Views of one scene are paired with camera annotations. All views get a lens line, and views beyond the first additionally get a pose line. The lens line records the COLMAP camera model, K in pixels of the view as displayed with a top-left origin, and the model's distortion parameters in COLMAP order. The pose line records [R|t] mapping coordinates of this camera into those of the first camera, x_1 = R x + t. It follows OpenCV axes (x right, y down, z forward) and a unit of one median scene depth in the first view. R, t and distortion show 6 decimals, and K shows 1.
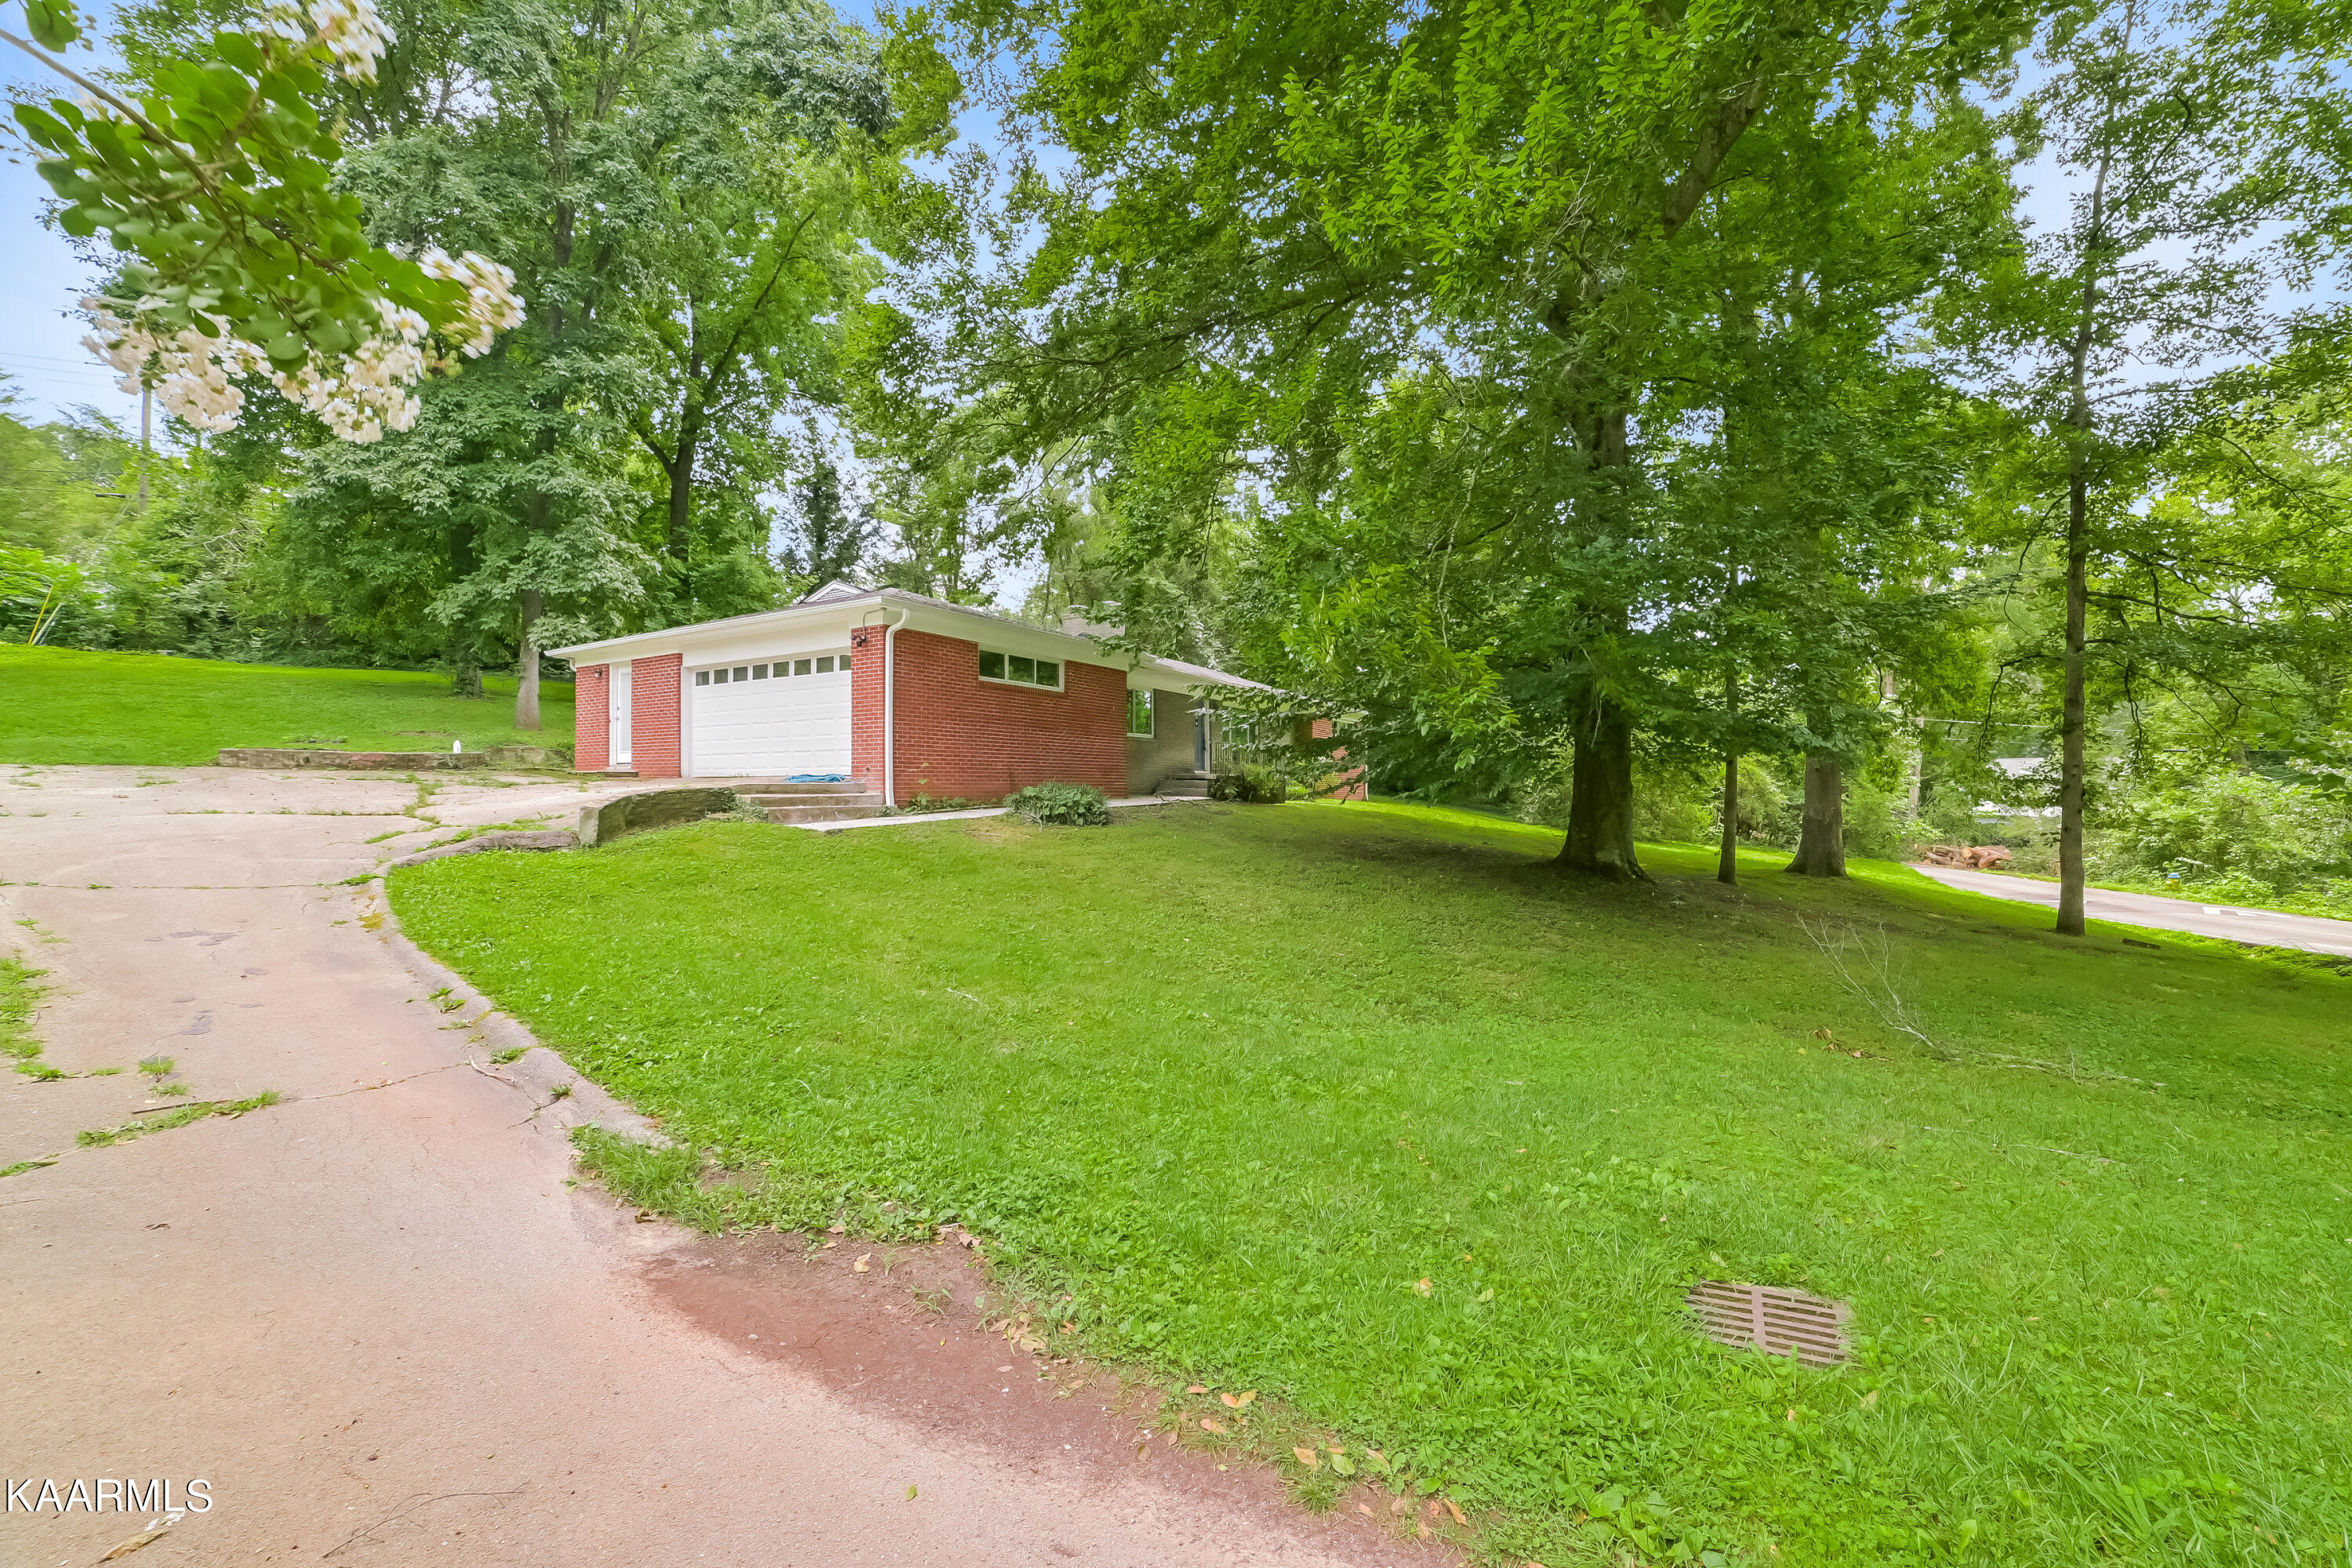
lens RADIAL K [[950.4, 0, 1188.7], [0, 950.4, 799.5], [0, 0, 1]] dist [-0.079245, 0.028091]
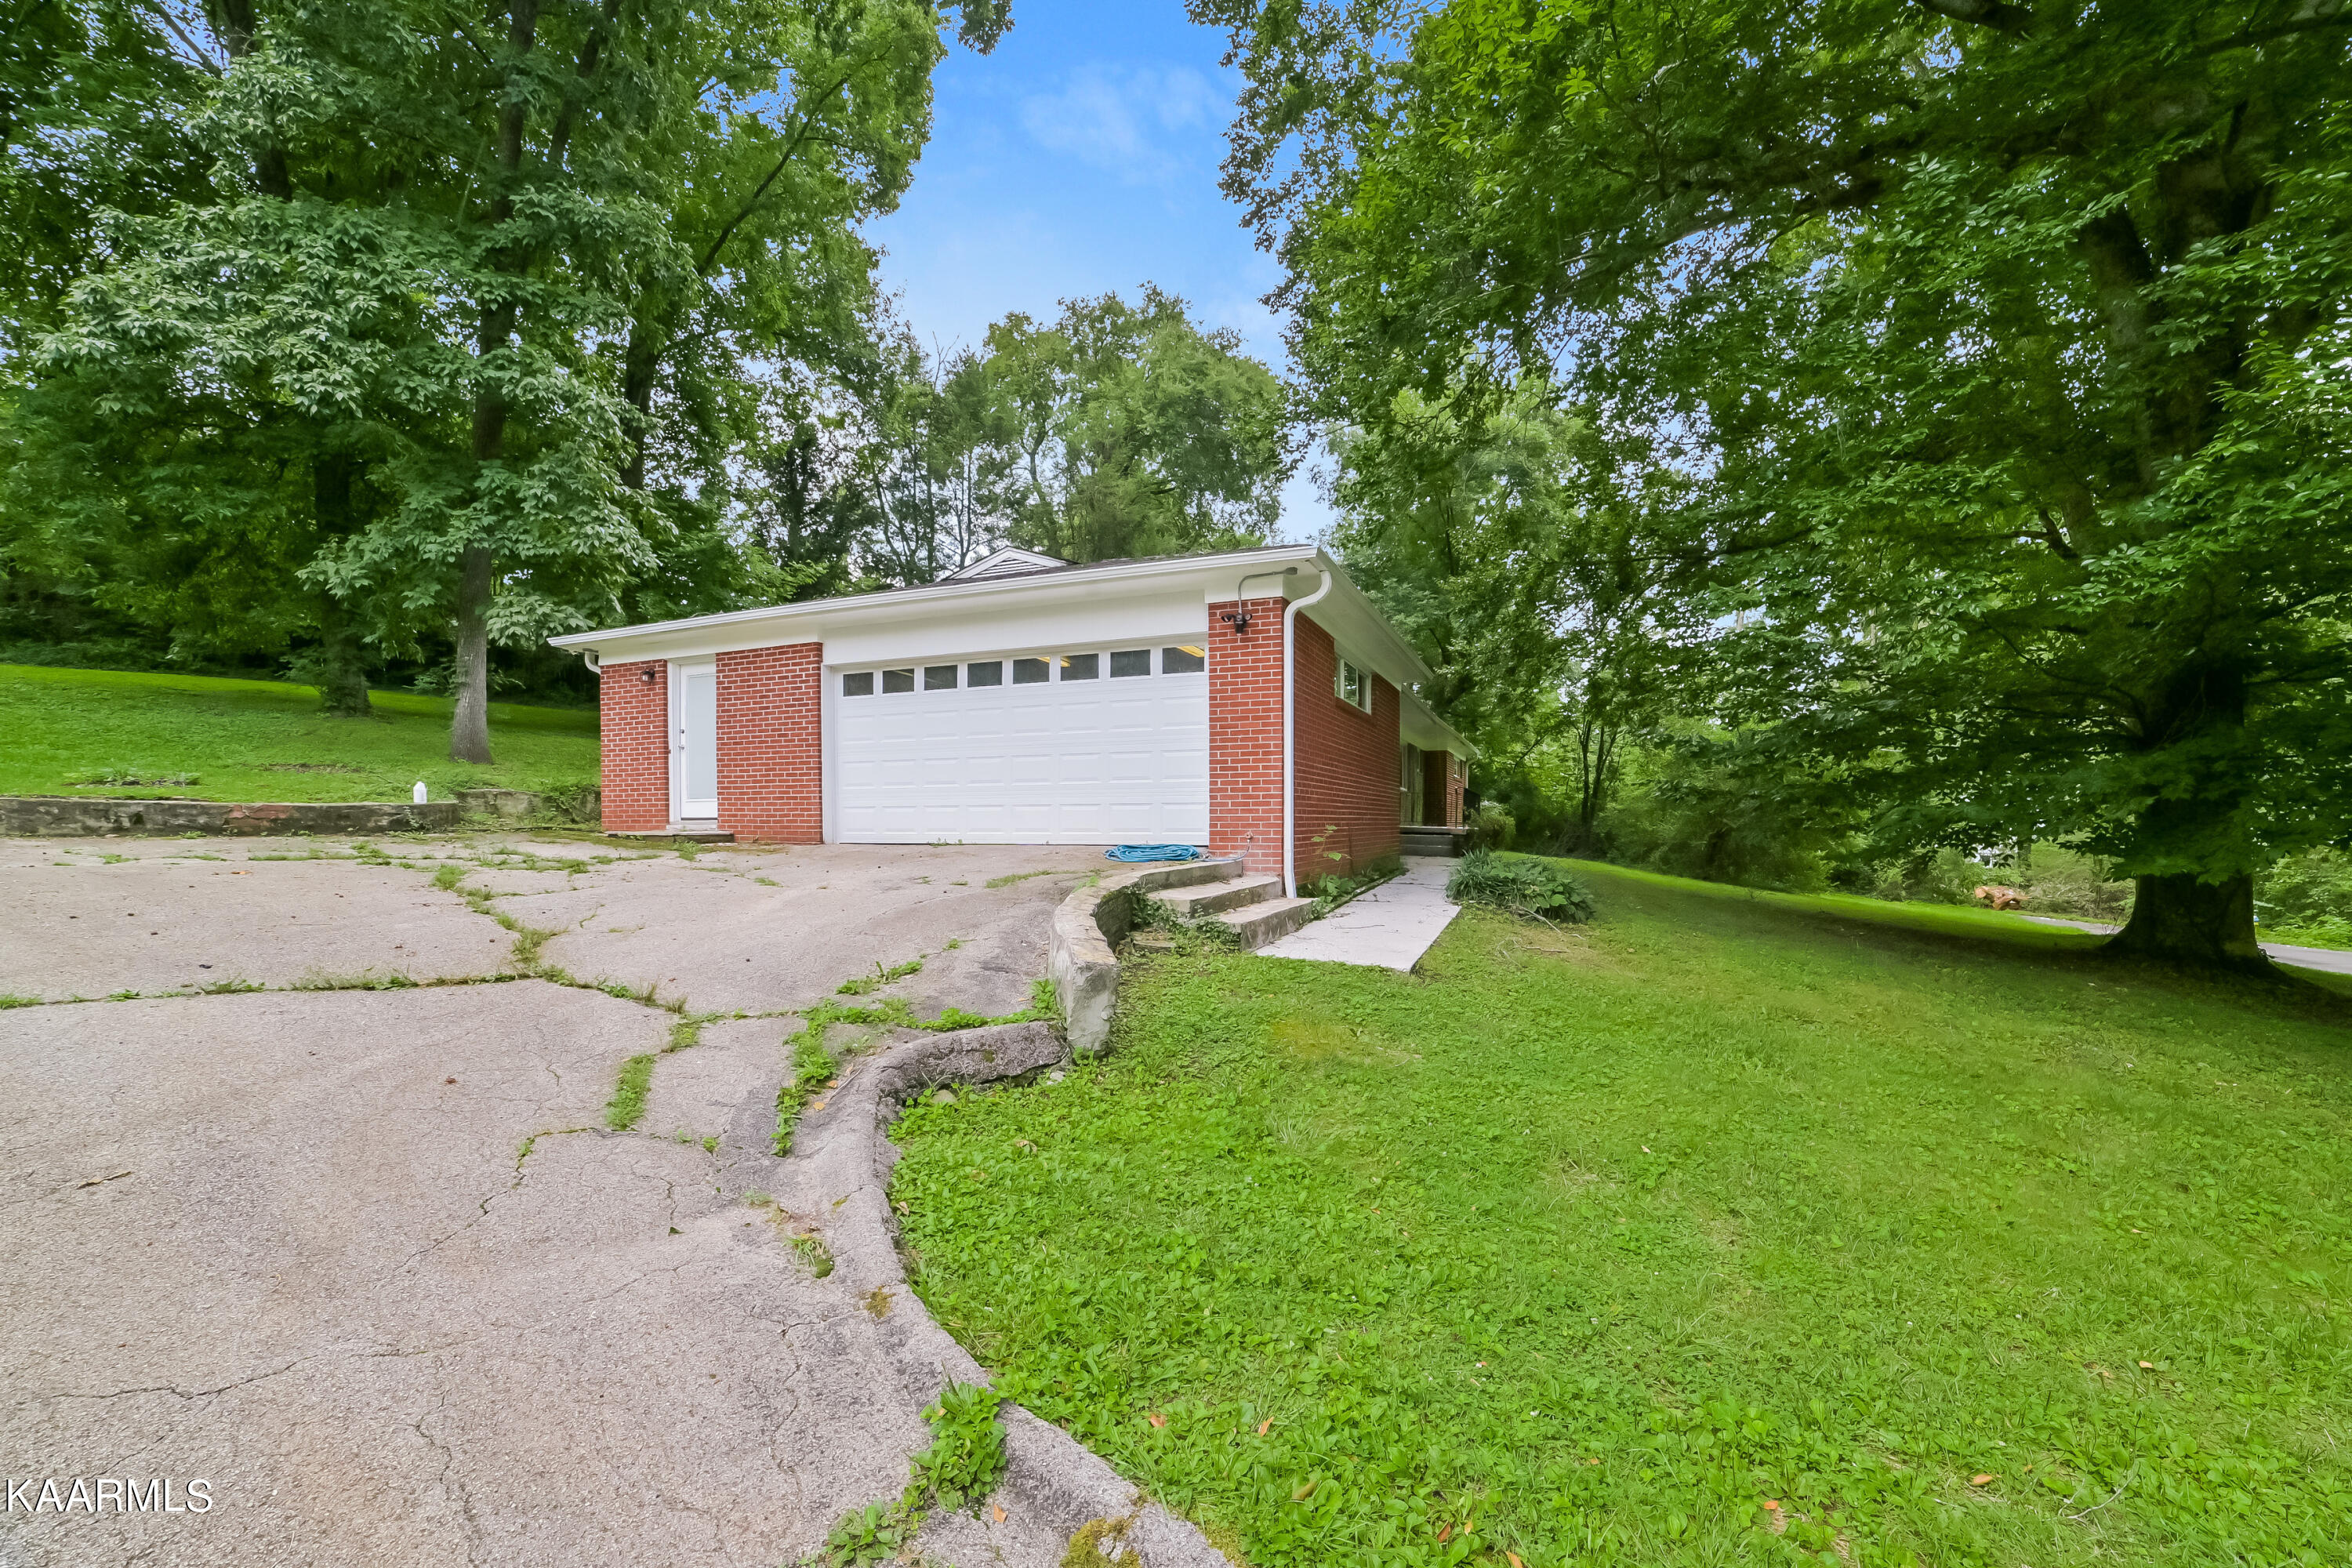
lens RADIAL K [[942.6, 0, 1177.6], [0, 942.6, 843.4], [0, 0, 1]] dist [-0.076731, 0.027164]
pose [[0.986856, -0.006579, 0.161466, -0.367254], [0.005202, 0.999946, 0.008945, -0.024525], [-0.161516, -0.007987, 0.986838, 0.307975]]
